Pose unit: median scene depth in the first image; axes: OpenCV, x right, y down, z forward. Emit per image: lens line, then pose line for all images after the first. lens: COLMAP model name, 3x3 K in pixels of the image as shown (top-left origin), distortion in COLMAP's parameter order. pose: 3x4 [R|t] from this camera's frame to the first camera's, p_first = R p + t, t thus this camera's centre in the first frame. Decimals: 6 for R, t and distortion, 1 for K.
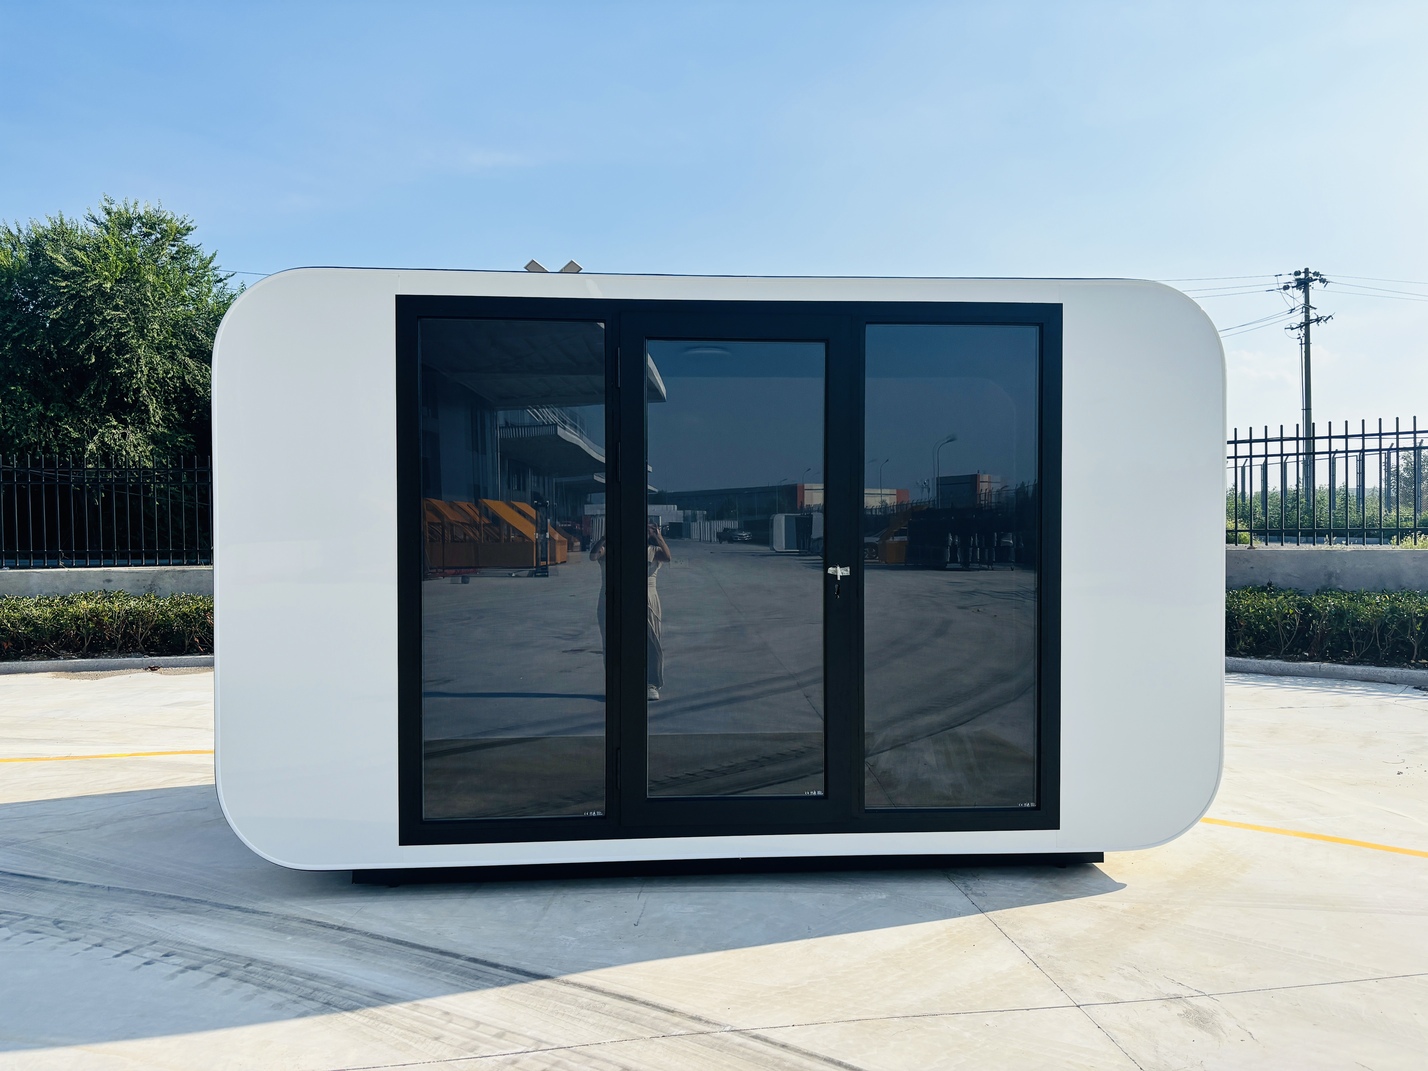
lens RADIAL K [[1081.4, 0, 711.7], [0, 1081.4, 535.8], [0, 0, 1]] dist [0.050207, -0.044804]
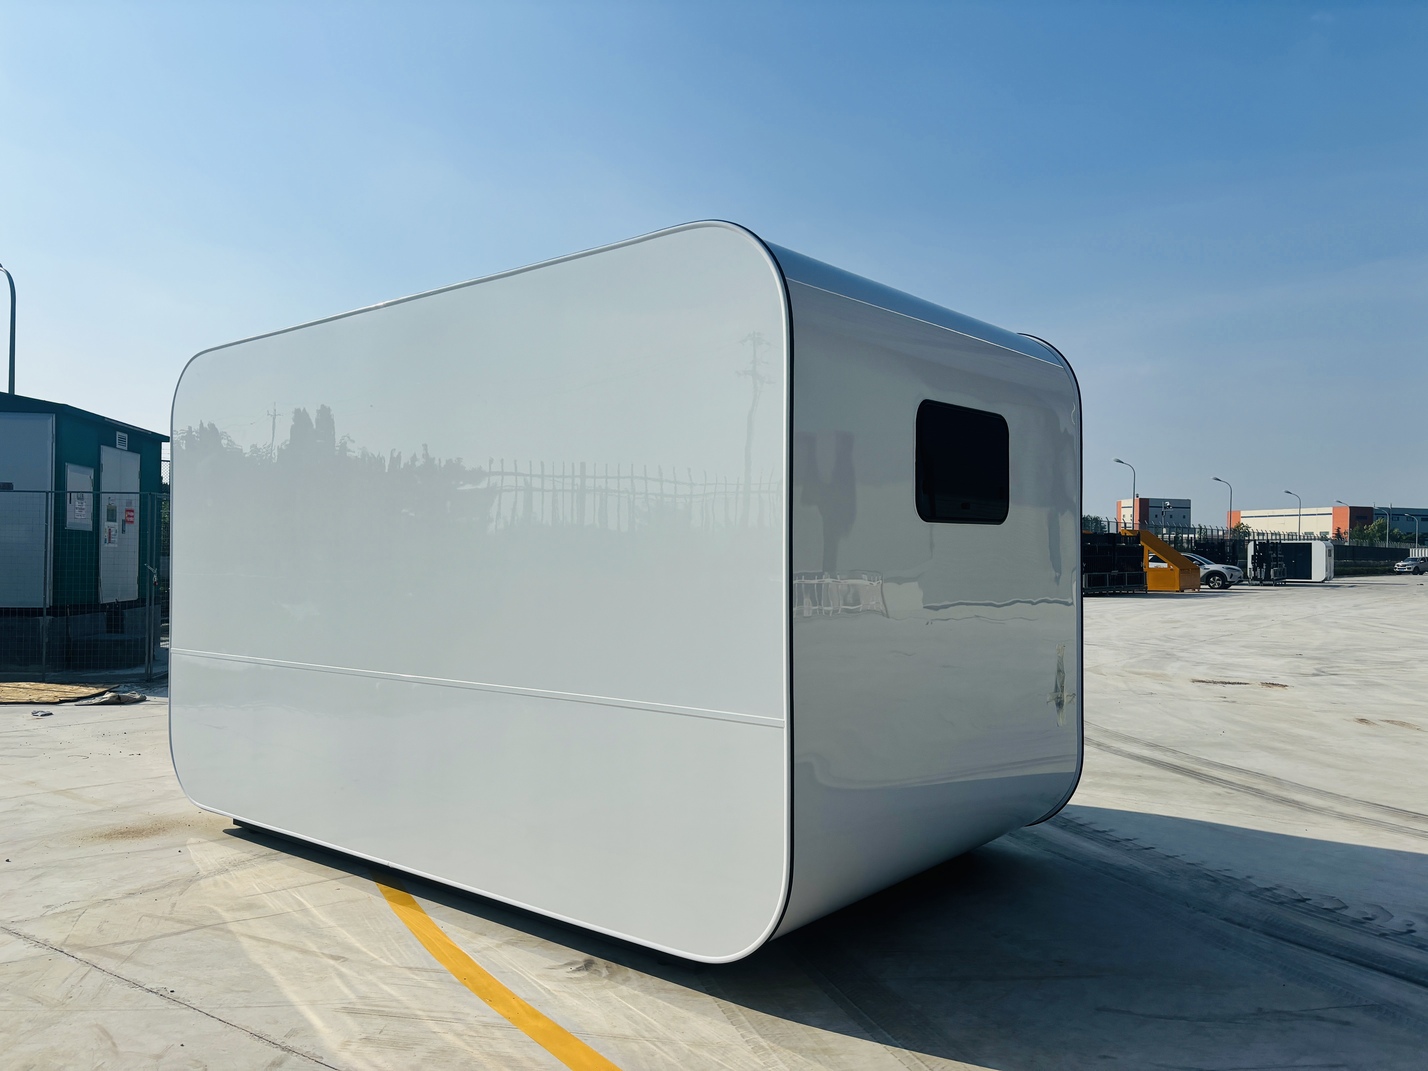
lens RADIAL K [[1081.4, 0, 715.4], [0, 1081.4, 537.2], [0, 0, 1]] dist [0.050207, -0.044804]
pose [[-0.722429, 0.010593, 0.691364, -0.983996], [0.006569, 0.999943, -0.008456, -0.002375], [-0.691414, -0.001567, -0.722457, 2.127991]]
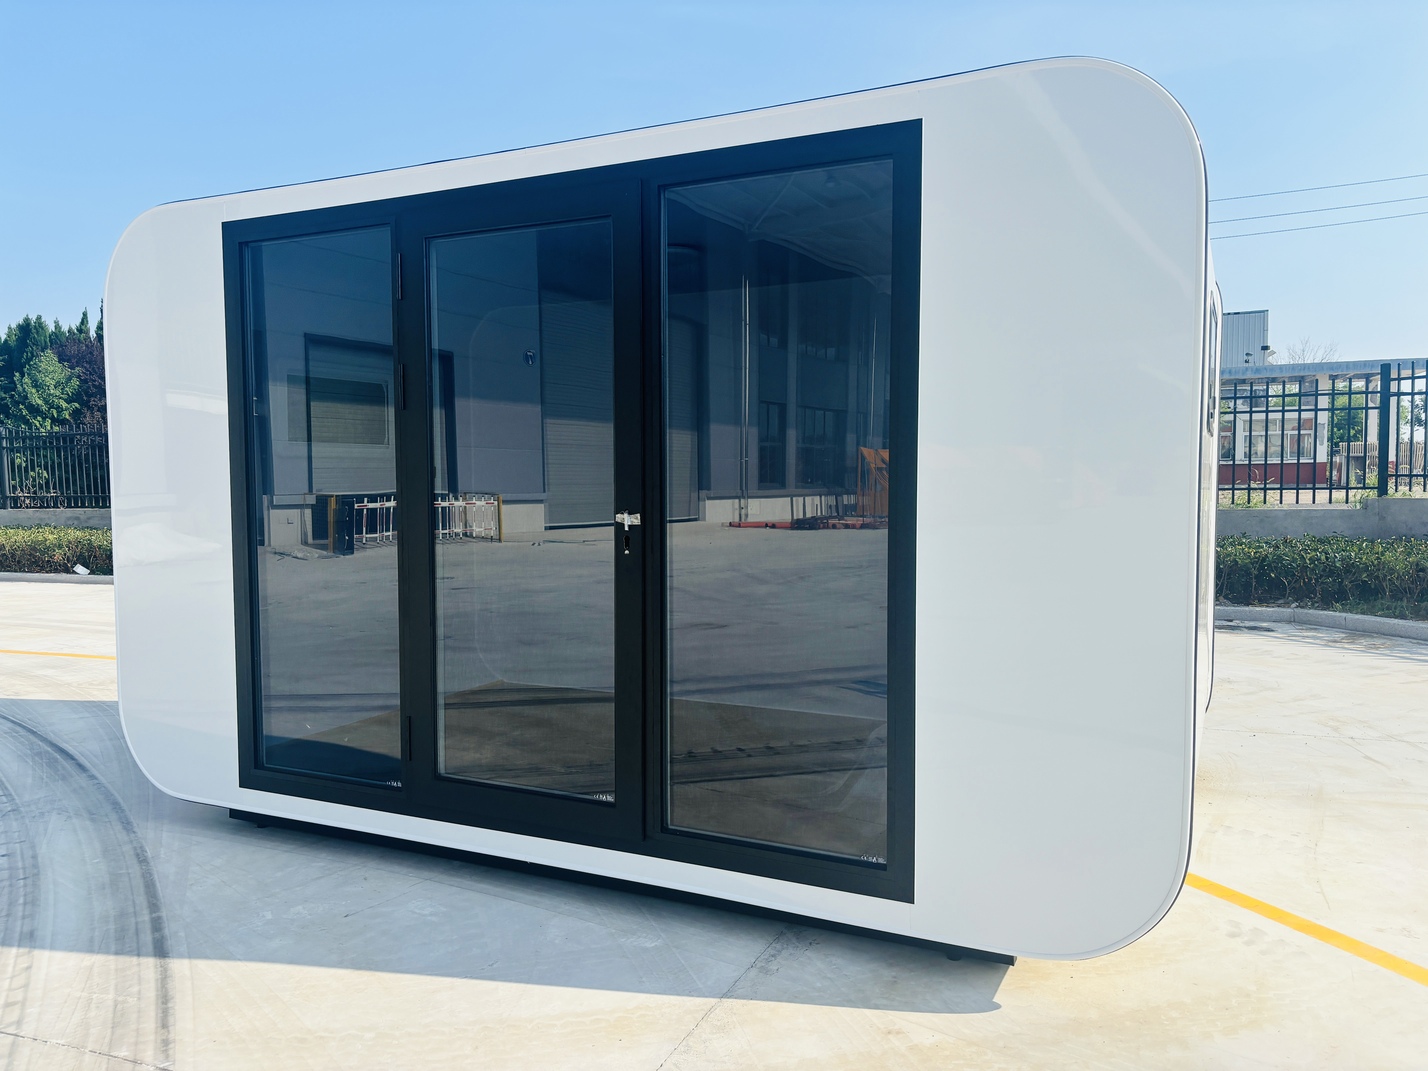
lens RADIAL K [[1081.4, 0, 705.3], [0, 1081.4, 529.5], [0, 0, 1]] dist [0.050207, -0.044804]
pose [[0.861864, 0.025288, -0.506509, 0.582181], [-0.002502, 0.998956, 0.045617, 0.004975], [0.507134, -0.038049, 0.861027, 0.378631]]
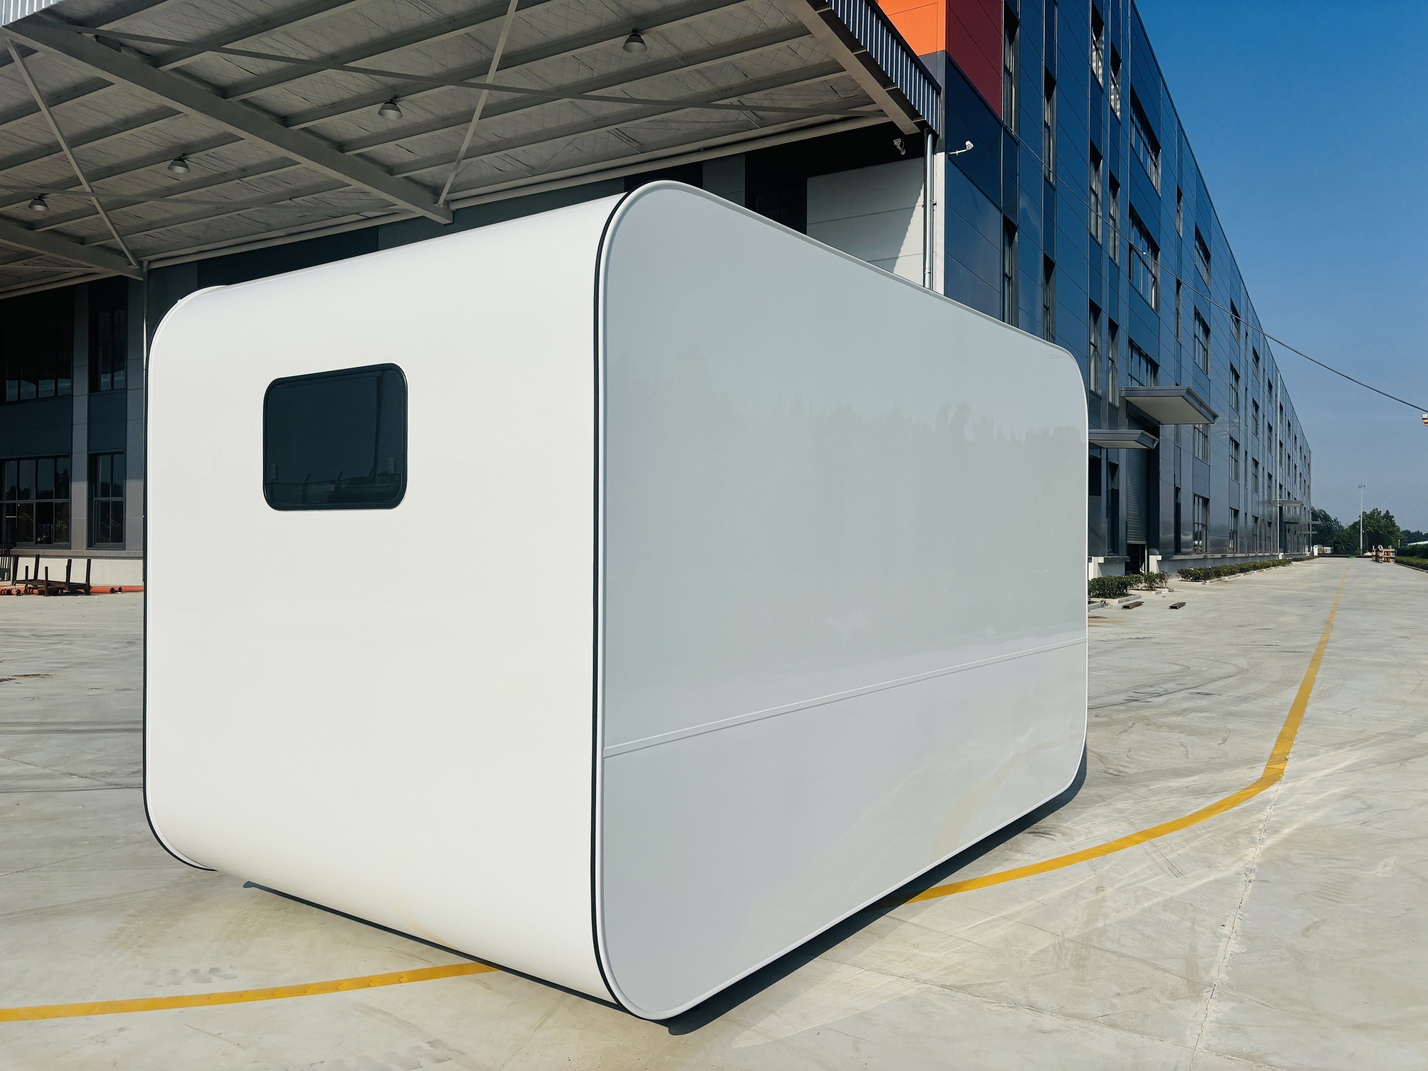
lens RADIAL K [[1081.4, 0, 716.1], [0, 1081.4, 534.1], [0, 0, 1]] dist [0.050207, -0.044804]
pose [[-0.644184, -0.000549, -0.764870, 0.921555], [-0.009881, 0.999922, 0.007605, -0.020410], [0.764806, 0.012457, -0.644140, 2.091618]]
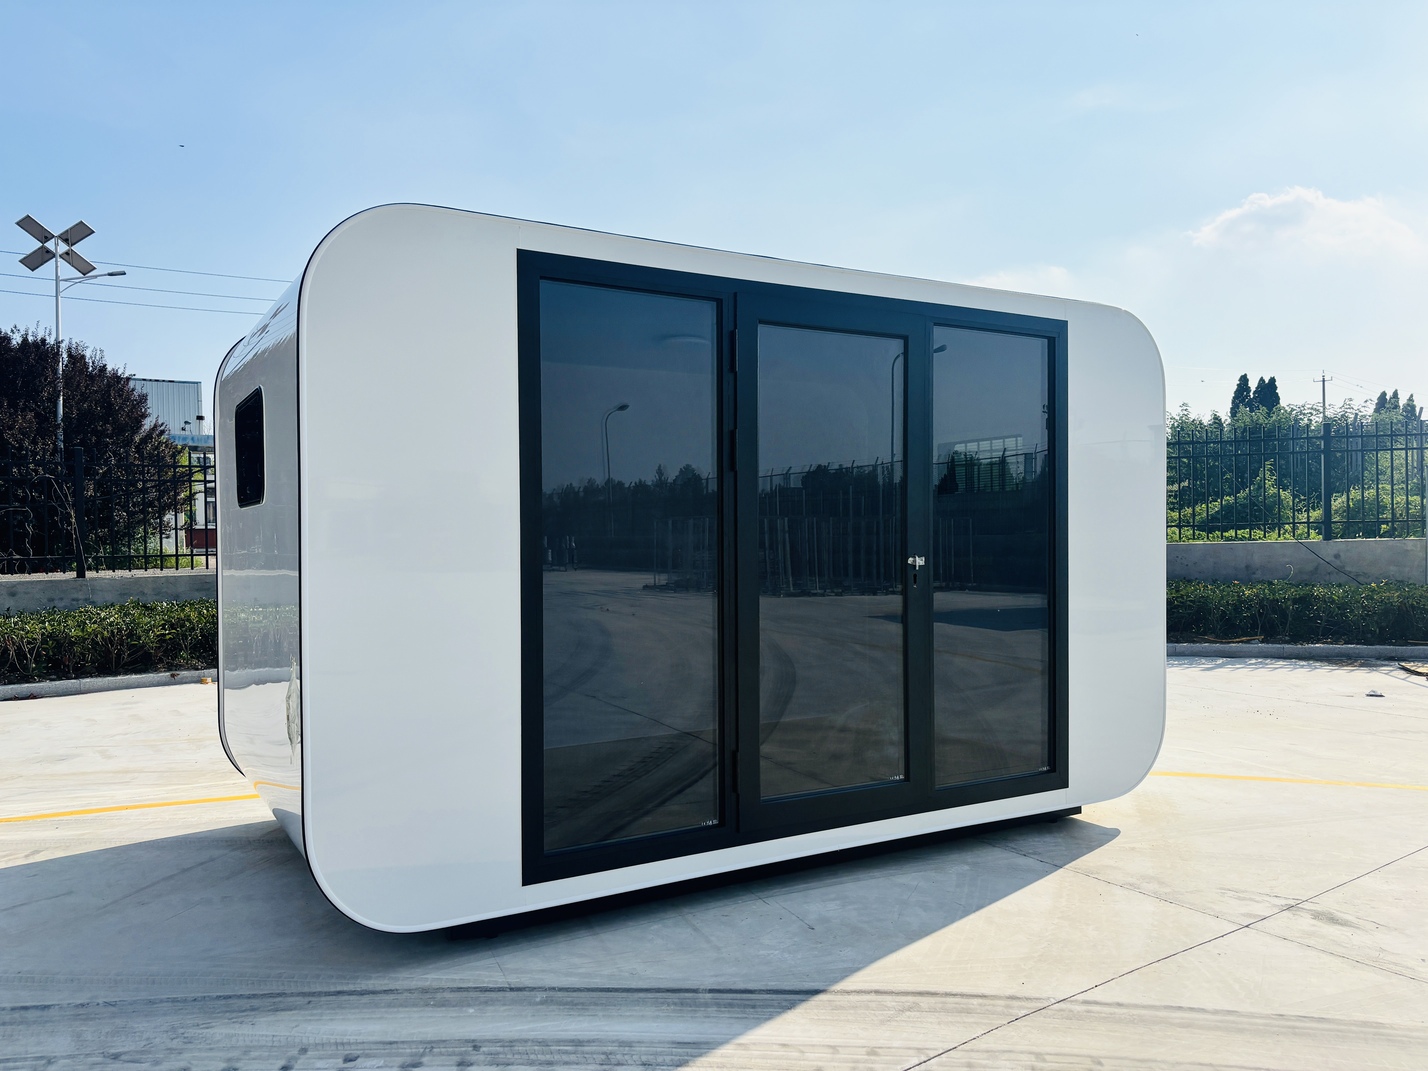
lens RADIAL K [[1081.4, 0, 706.4], [0, 1081.4, 546.2], [0, 0, 1]] dist [0.050207, -0.044804]
pose [[0.898083, -0.010243, 0.439706, -0.542482], [0.009273, 0.999948, 0.004355, 0.012500], [-0.439728, 0.000166, 0.898131, 0.163945]]
